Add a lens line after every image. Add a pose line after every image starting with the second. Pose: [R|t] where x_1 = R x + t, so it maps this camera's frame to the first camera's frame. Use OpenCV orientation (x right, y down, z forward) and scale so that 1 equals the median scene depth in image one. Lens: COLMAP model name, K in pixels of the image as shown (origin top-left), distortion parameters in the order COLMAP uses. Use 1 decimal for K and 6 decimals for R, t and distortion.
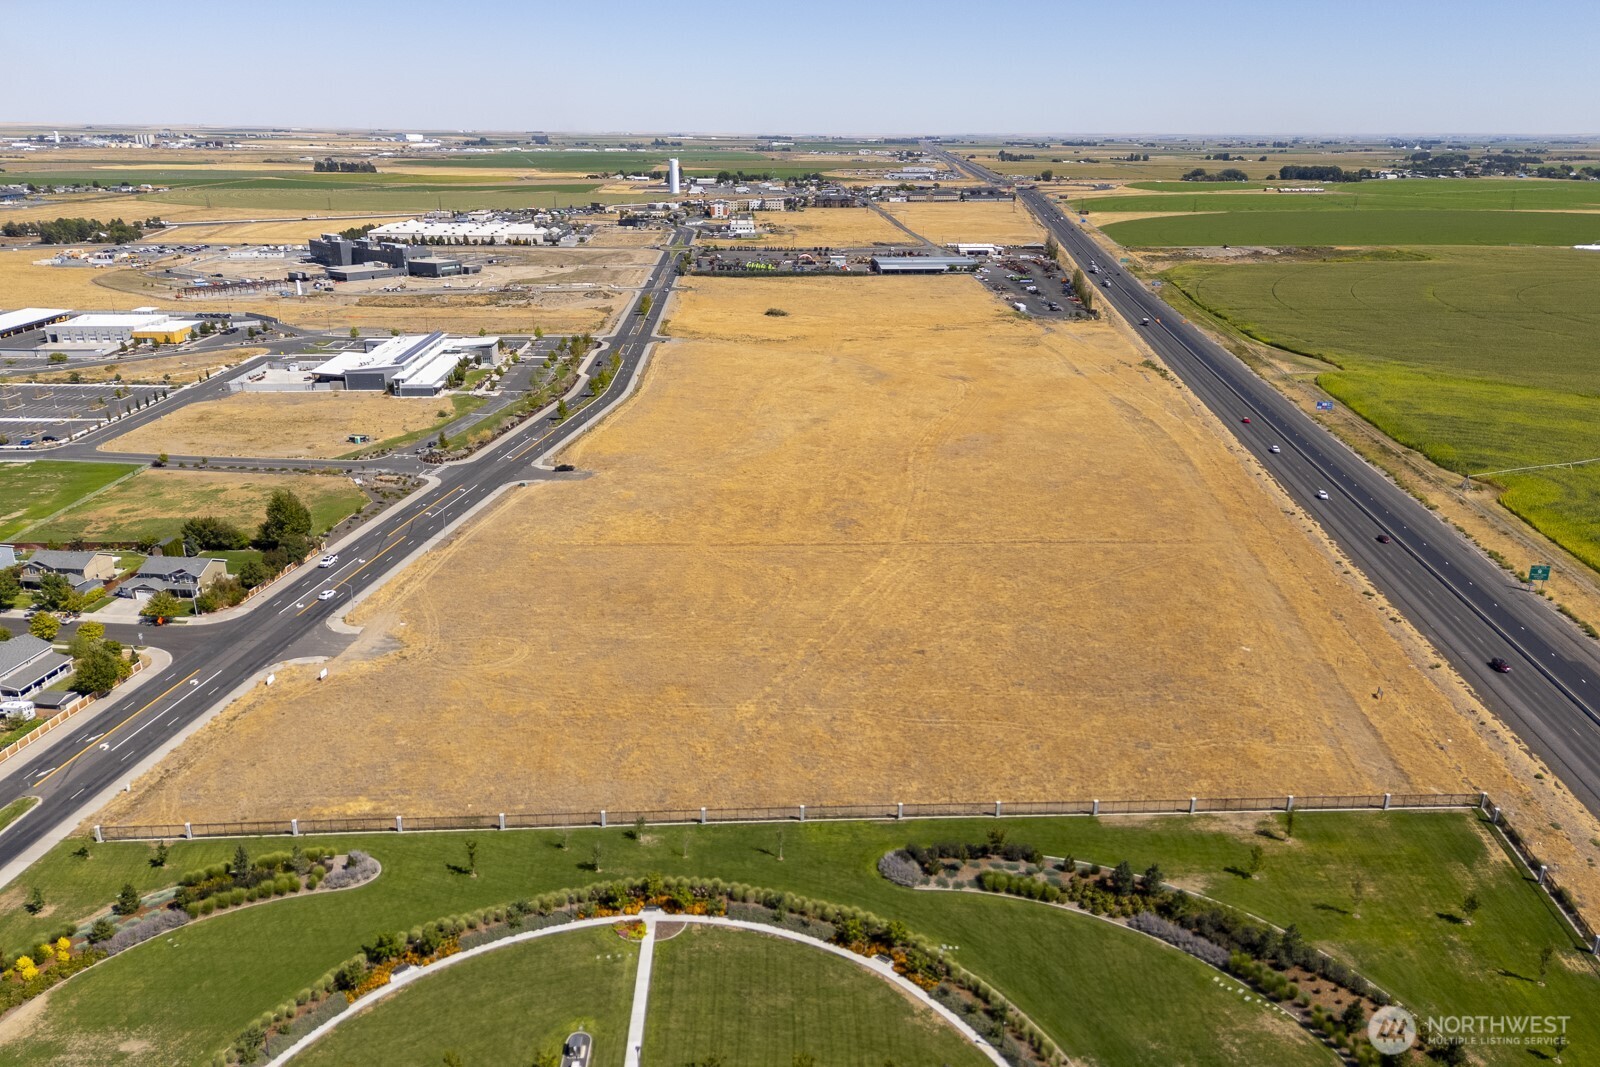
lens RADIAL K [[1178.7, 0, 798.9], [0, 1178.7, 564.4], [0, 0, 1]] dist [0.080673, -0.078762]
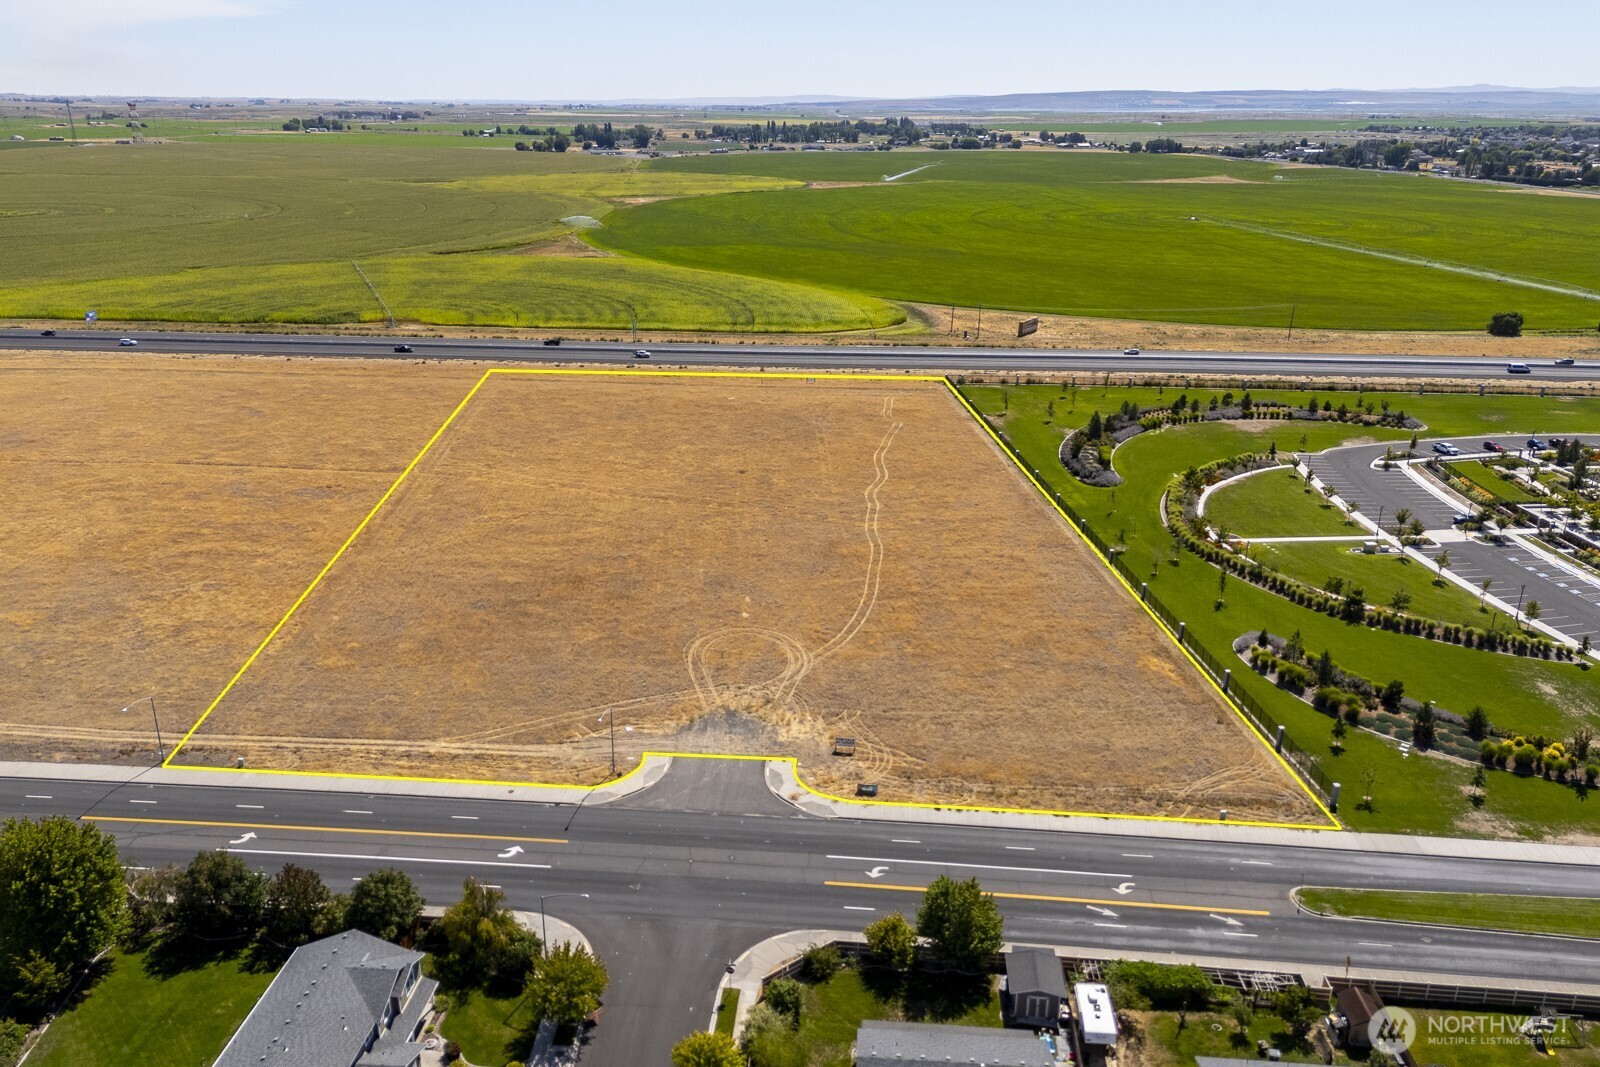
lens RADIAL K [[1178.7, 0, 798.9], [0, 1178.7, 564.4], [0, 0, 1]] dist [0.080673, -0.078762]
pose [[-0.051811, -0.367686, 0.928505, -0.266571], [0.339332, 0.867954, 0.362643, -0.063744], [-0.939239, 0.333861, 0.079798, 0.266066]]
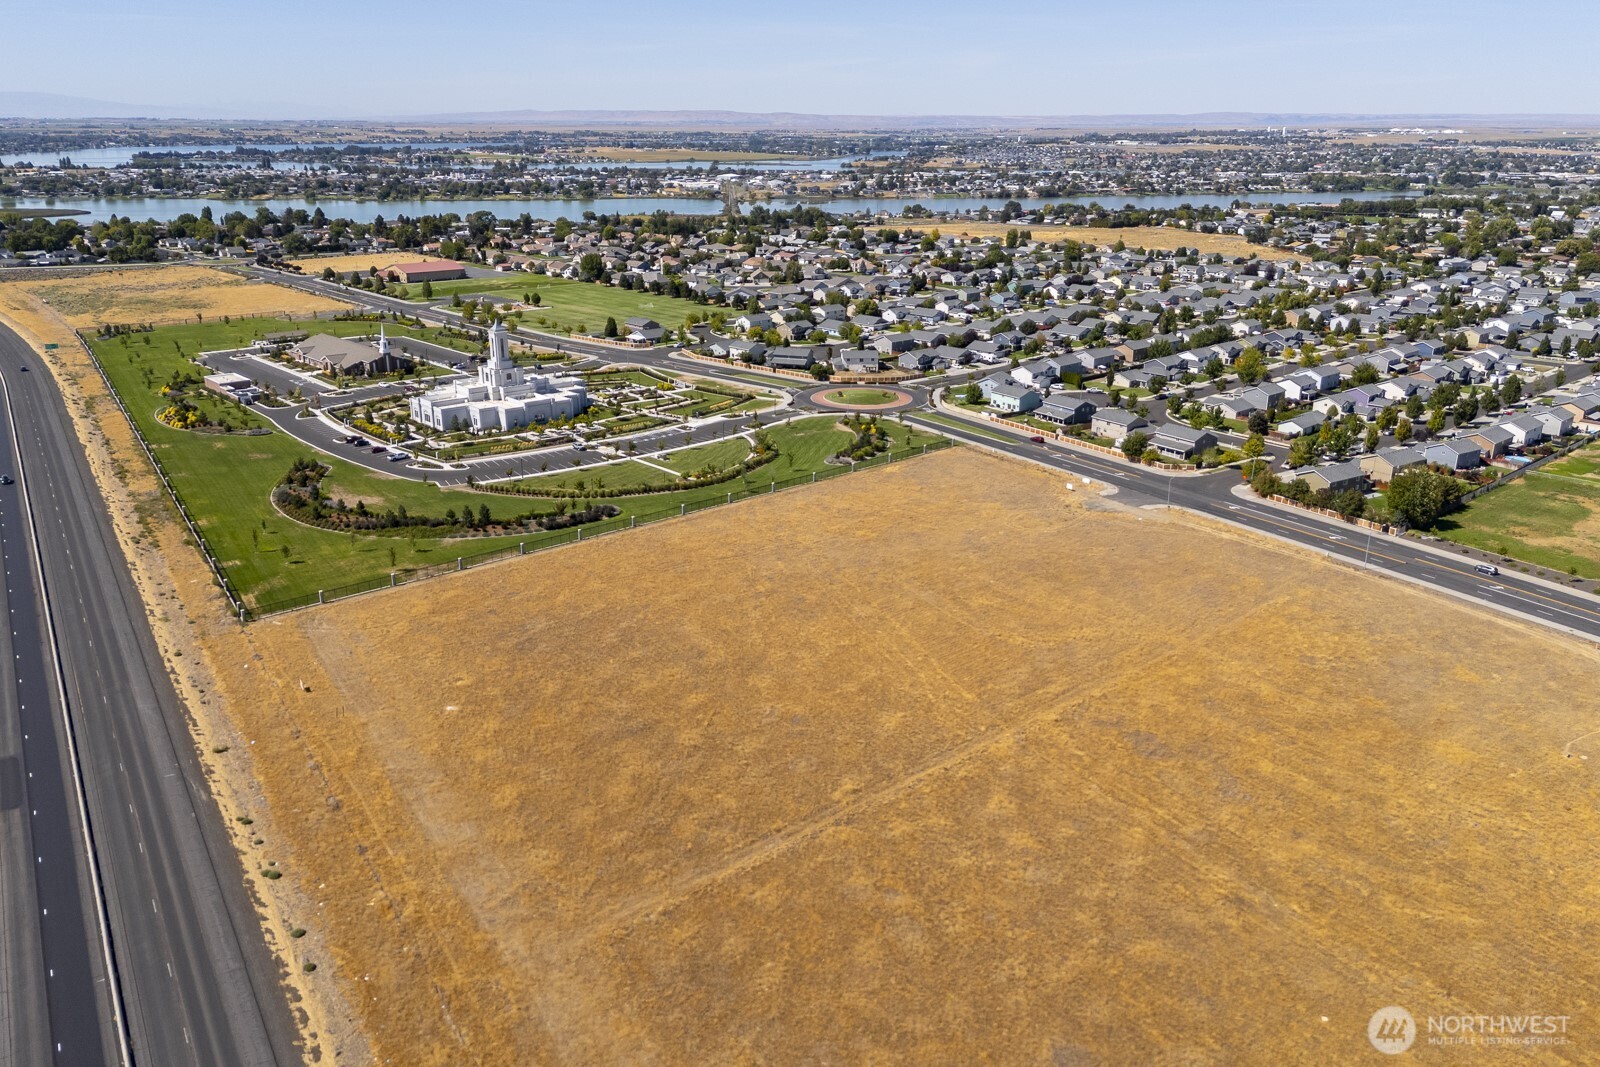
lens RADIAL K [[1178.7, 0, 798.9], [0, 1178.7, 564.4], [0, 0, 1]] dist [0.080673, -0.078762]
pose [[-0.766758, 0.218690, -0.603537, 0.199003], [-0.225222, 0.788770, 0.571941, -0.158386], [0.601130, 0.574470, -0.555542, 0.461718]]
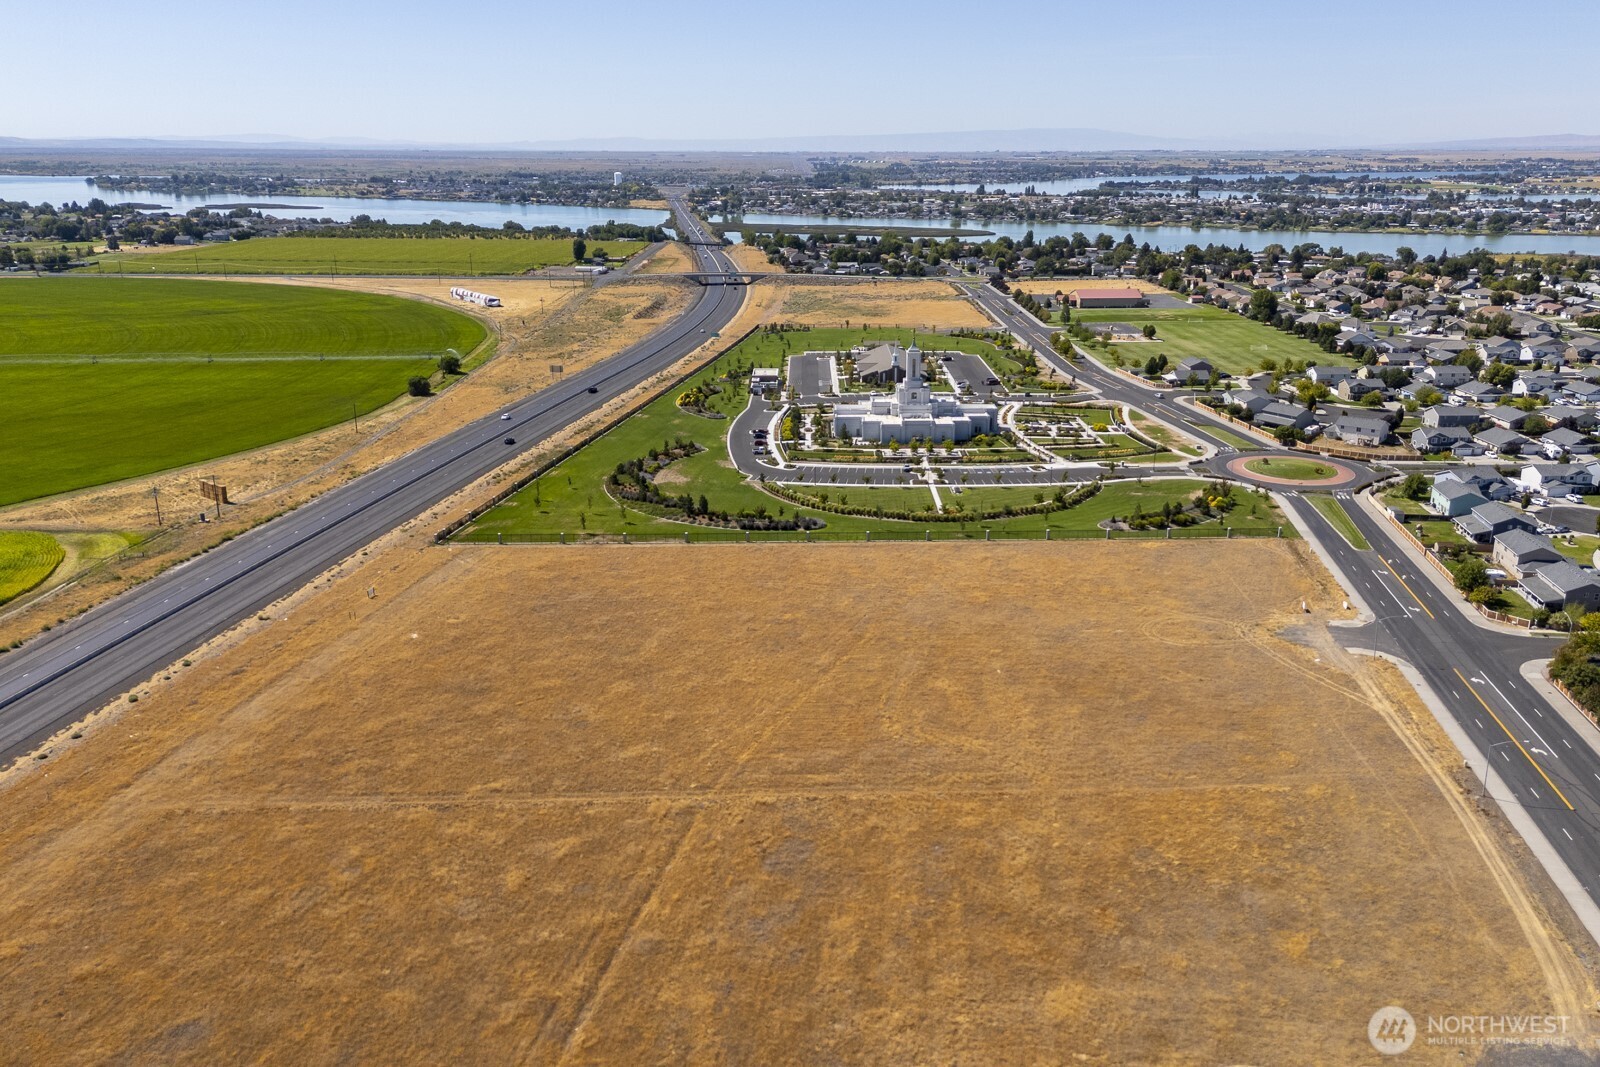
lens RADIAL K [[1217.4, 0, 874.3], [0, 1217.4, 572.7], [0, 0, 1]] dist [0.083616, -0.096978]
pose [[-0.999928, -0.001531, -0.011863, 0.003194], [-0.008673, 0.775768, 0.630959, -0.182147], [0.008237, 0.631016, -0.775726, 0.524932]]
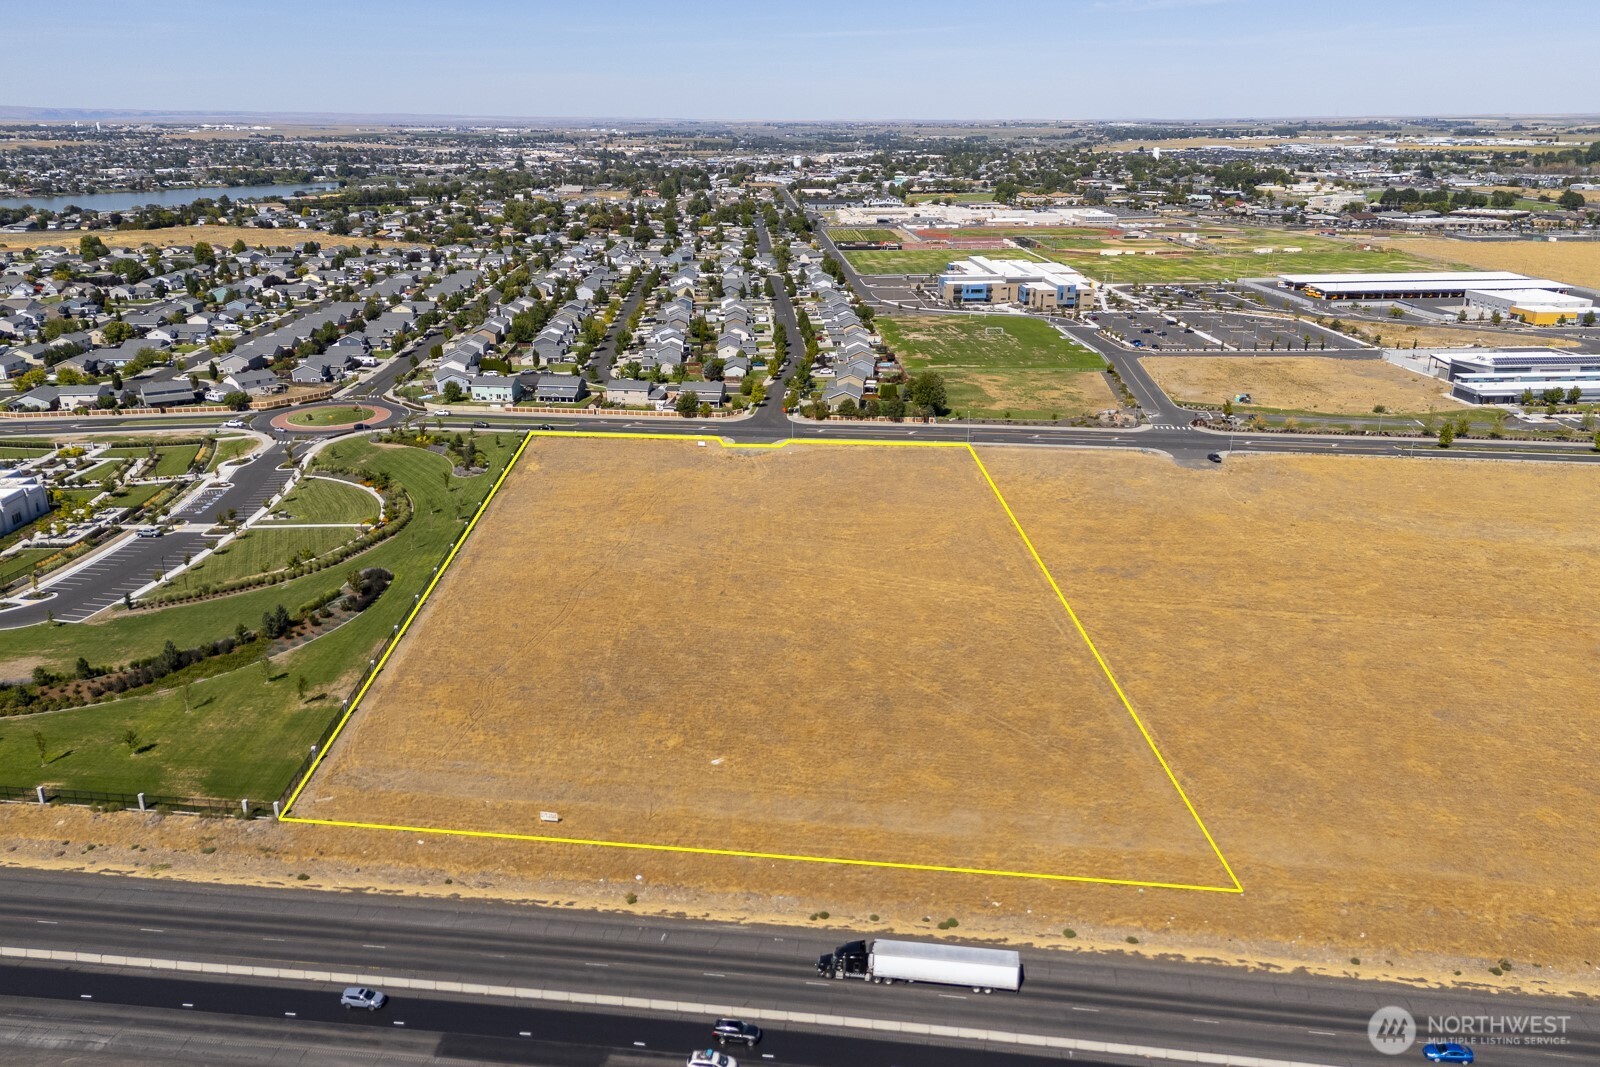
lens RADIAL K [[1160.3, 0, 769.2], [0, 1160.3, 536.2], [0, 0, 1]] dist [0.084395, -0.087889]
pose [[-0.008493, 0.332331, -0.943125, 0.303731], [-0.342051, 0.885299, 0.315035, -0.087910], [0.939643, 0.325272, 0.106156, 0.272018]]
